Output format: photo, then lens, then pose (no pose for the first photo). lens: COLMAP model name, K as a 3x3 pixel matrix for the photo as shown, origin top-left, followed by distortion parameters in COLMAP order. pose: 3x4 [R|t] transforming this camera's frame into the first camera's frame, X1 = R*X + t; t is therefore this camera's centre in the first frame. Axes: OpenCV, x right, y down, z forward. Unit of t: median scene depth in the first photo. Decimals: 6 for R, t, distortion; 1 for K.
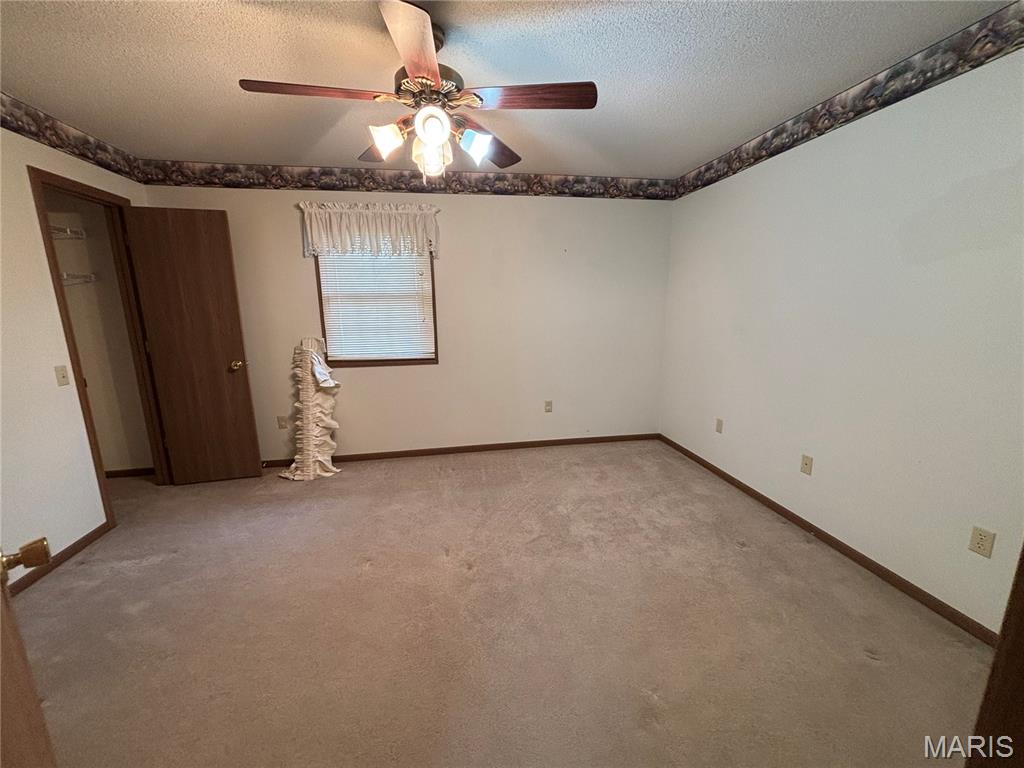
lens RADIAL K [[402.1, 0, 512.0], [0, 402.1, 384.0], [0, 0, 1]] dist [-0.017838, -0.000122]
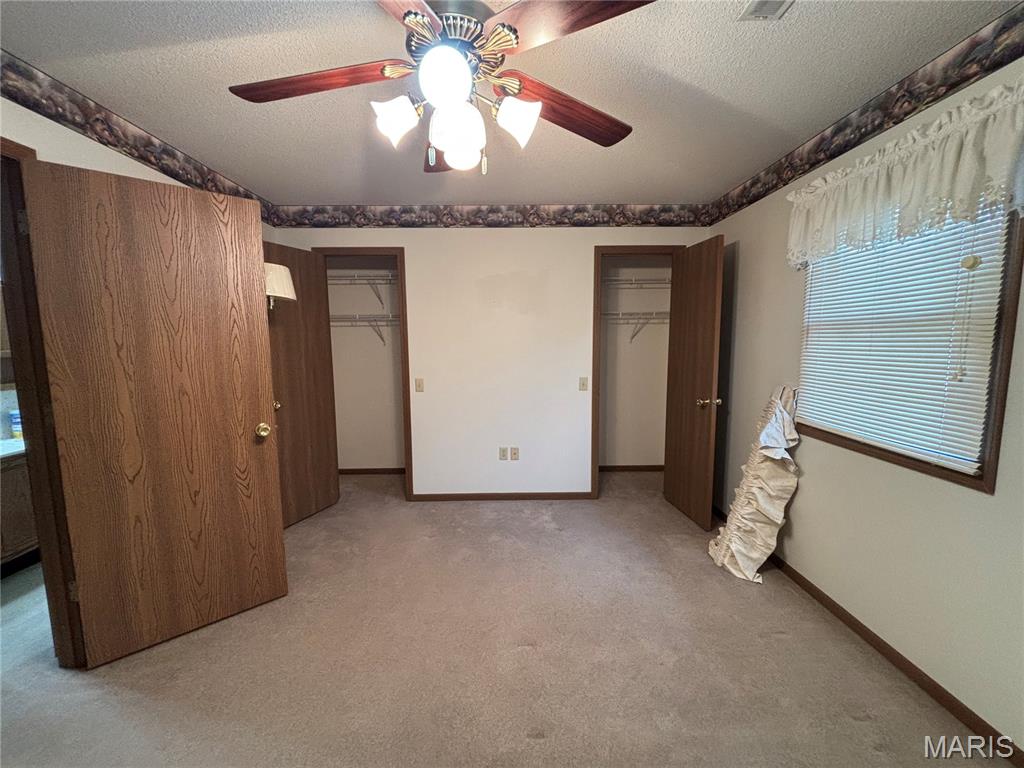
lens RADIAL K [[402.1, 0, 512.0], [0, 402.1, 384.0], [0, 0, 1]] dist [-0.017838, -0.000122]
pose [[-0.169945, 0.117401, -0.978435, 0.344209], [-0.183241, 0.971798, 0.148432, -0.176054], [0.968267, 0.204515, -0.143640, 0.858977]]
